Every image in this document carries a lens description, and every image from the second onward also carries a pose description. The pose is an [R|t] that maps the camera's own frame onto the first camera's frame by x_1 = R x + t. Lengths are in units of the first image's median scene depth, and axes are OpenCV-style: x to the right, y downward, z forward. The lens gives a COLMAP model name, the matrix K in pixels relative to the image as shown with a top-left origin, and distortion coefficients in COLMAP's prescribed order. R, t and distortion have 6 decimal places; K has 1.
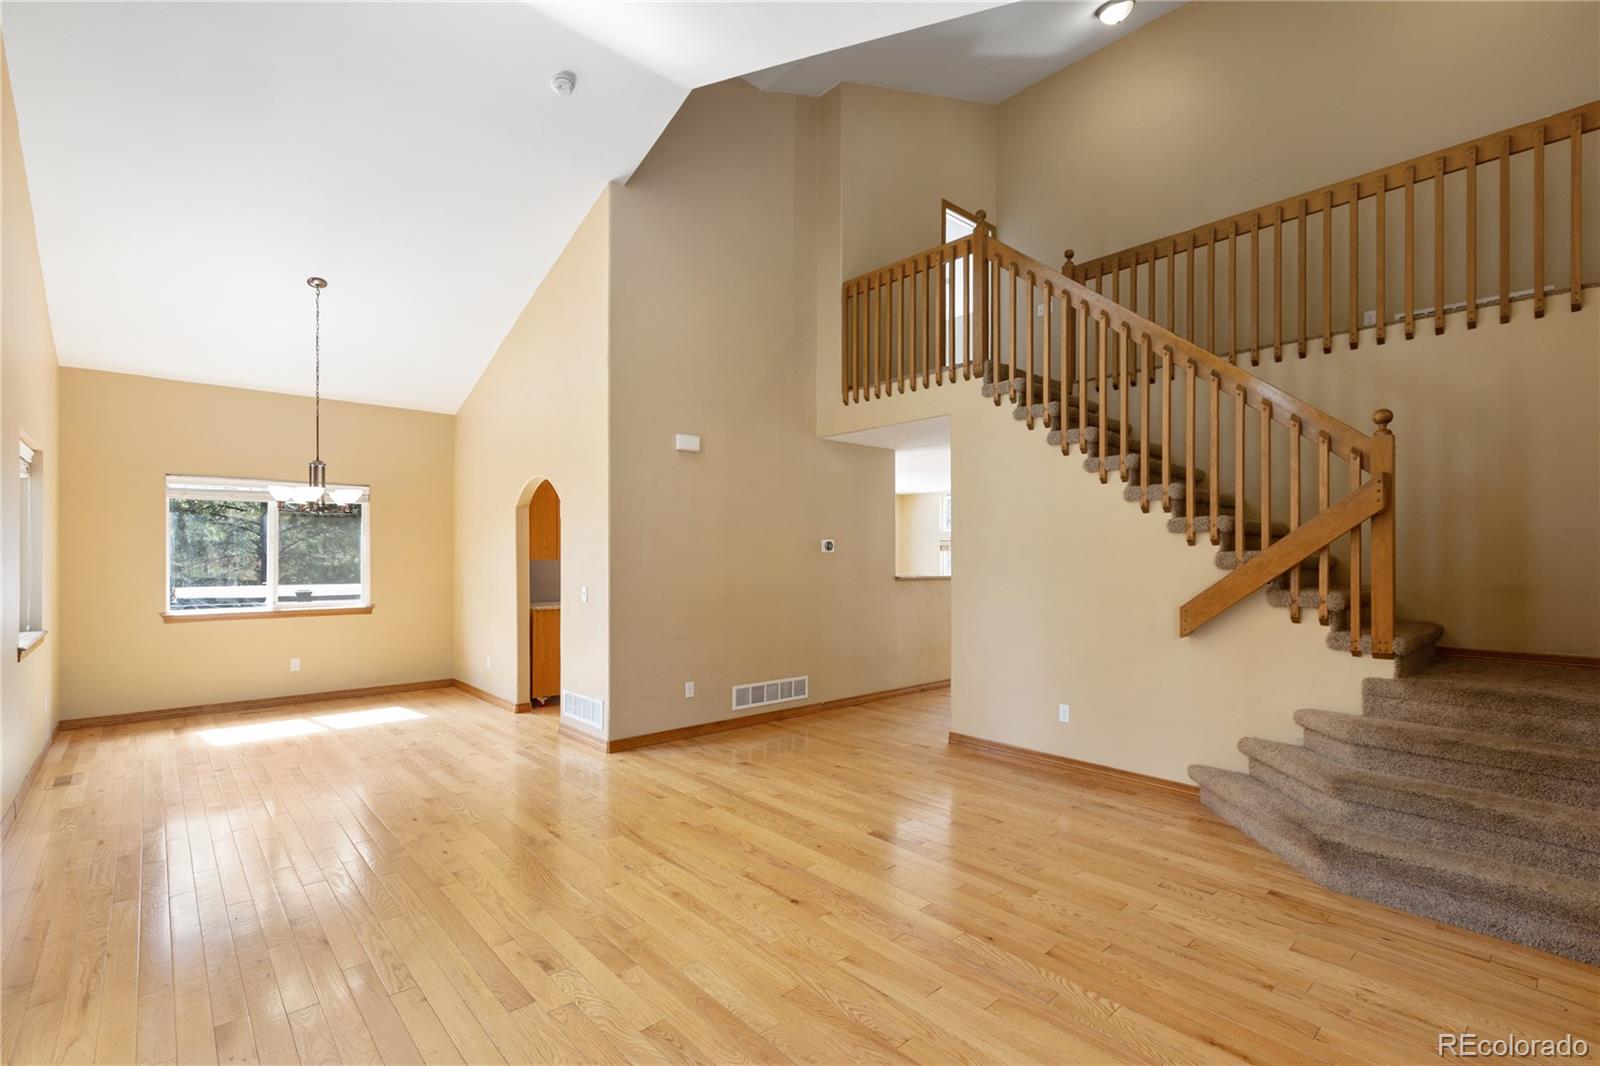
lens RADIAL K [[716.9, 0, 804.5], [0, 716.9, 557.4], [0, 0, 1]] dist [0.000285, 0.000388]
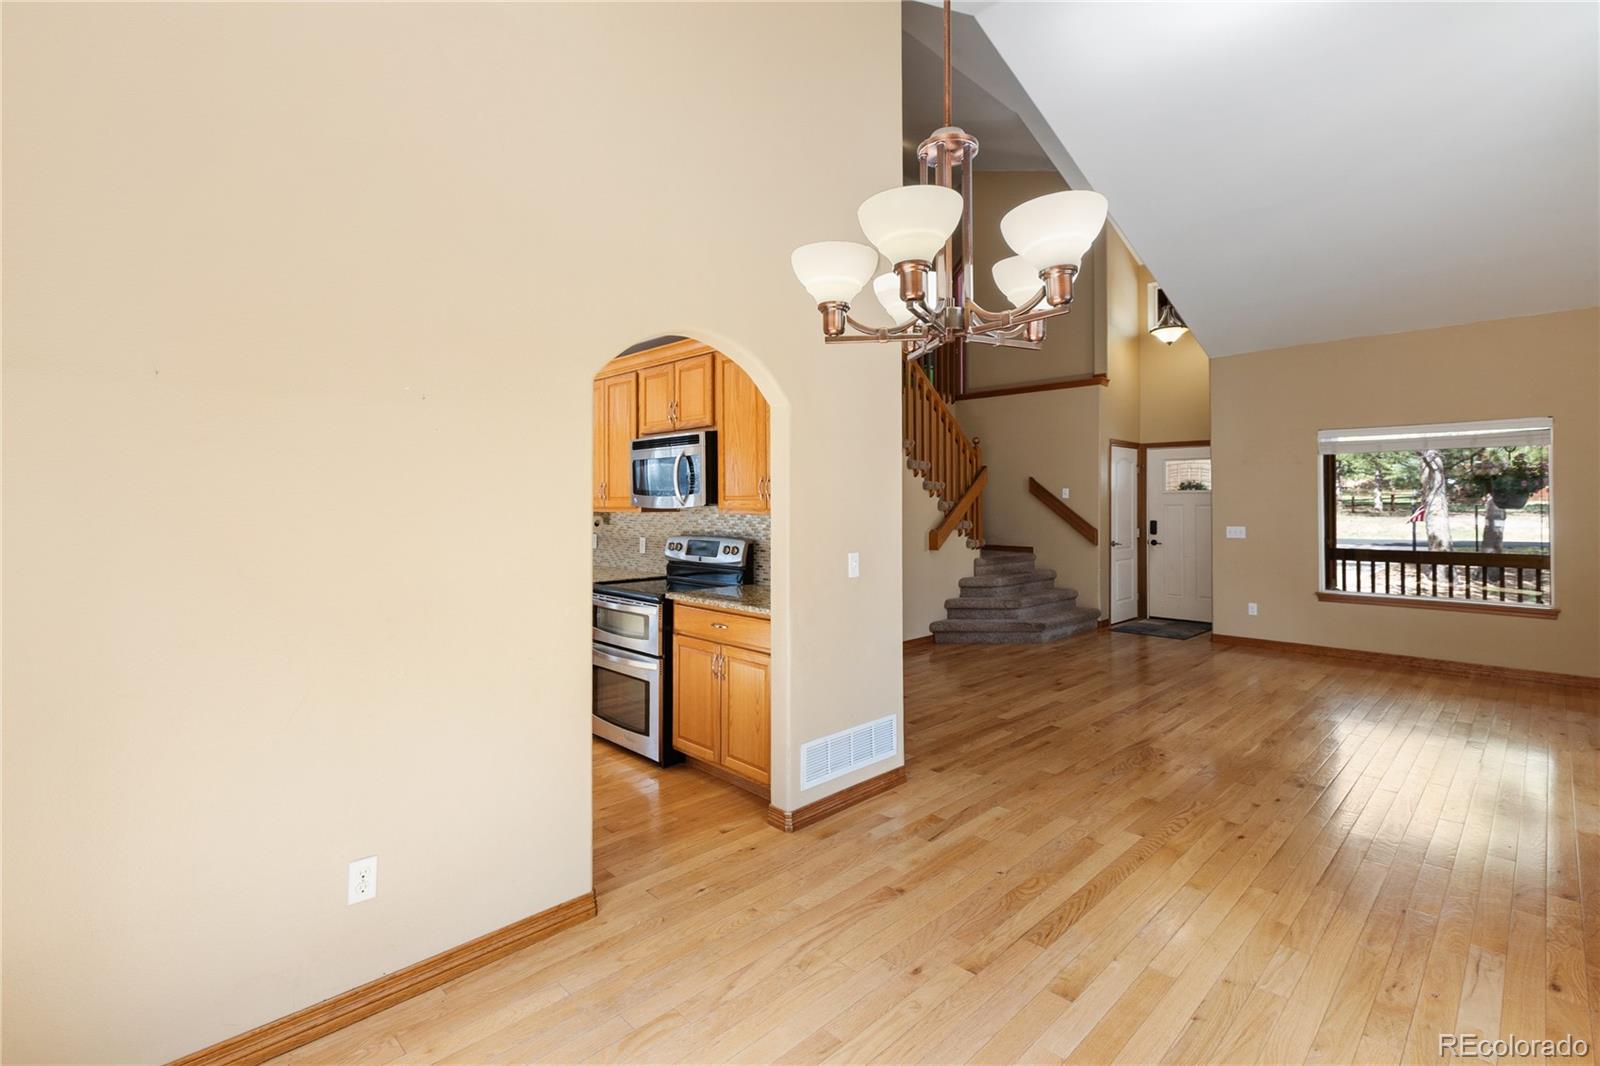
lens RADIAL K [[734.3, 0, 804.2], [0, 734.3, 496.9], [0, 0, 1]] dist [0.001382, -0.000120]
pose [[-0.042713, 0.007134, 0.999062, -0.855396], [0.001264, 0.999974, -0.007086, -0.003014], [-0.999087, 0.000960, -0.042721, 0.968295]]
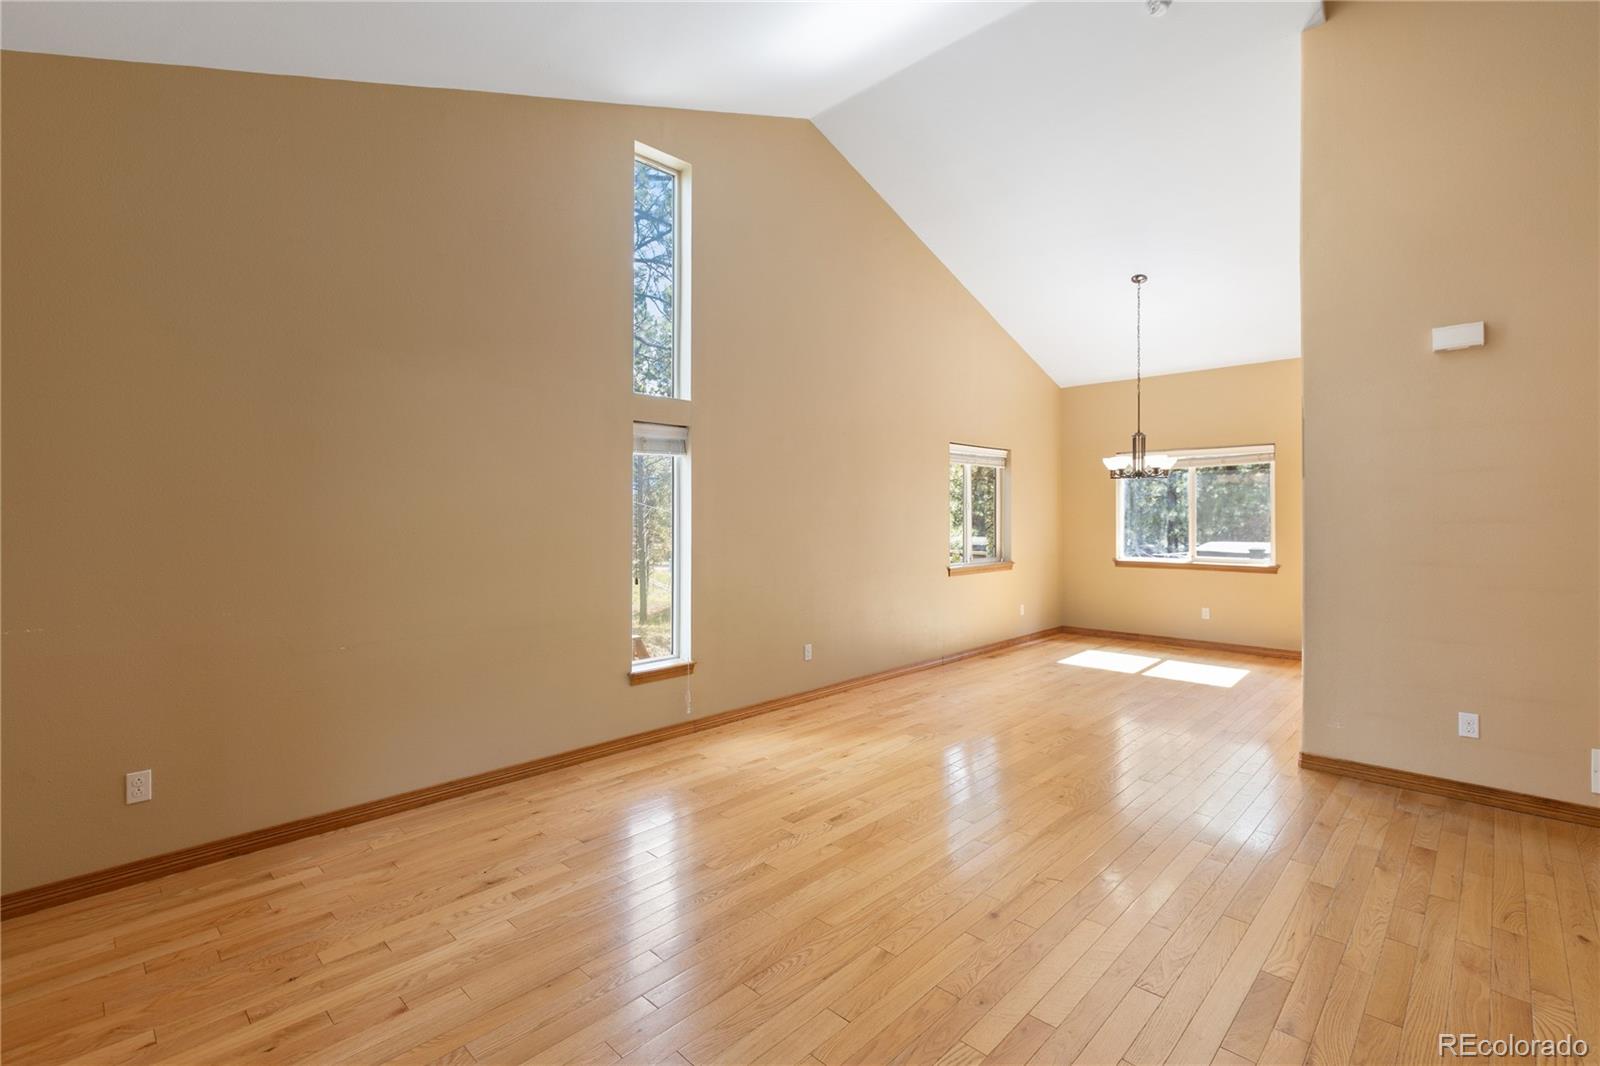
lens RADIAL K [[724.4, 0, 801.9], [0, 724.4, 517.9], [0, 0, 1]] dist [0.002569, 0.000197]
pose [[0.062720, -0.000097, -0.998031, 0.412703], [0.002641, 0.999997, 0.000069, 0.000581], [0.998028, -0.002640, 0.062720, 0.351375]]
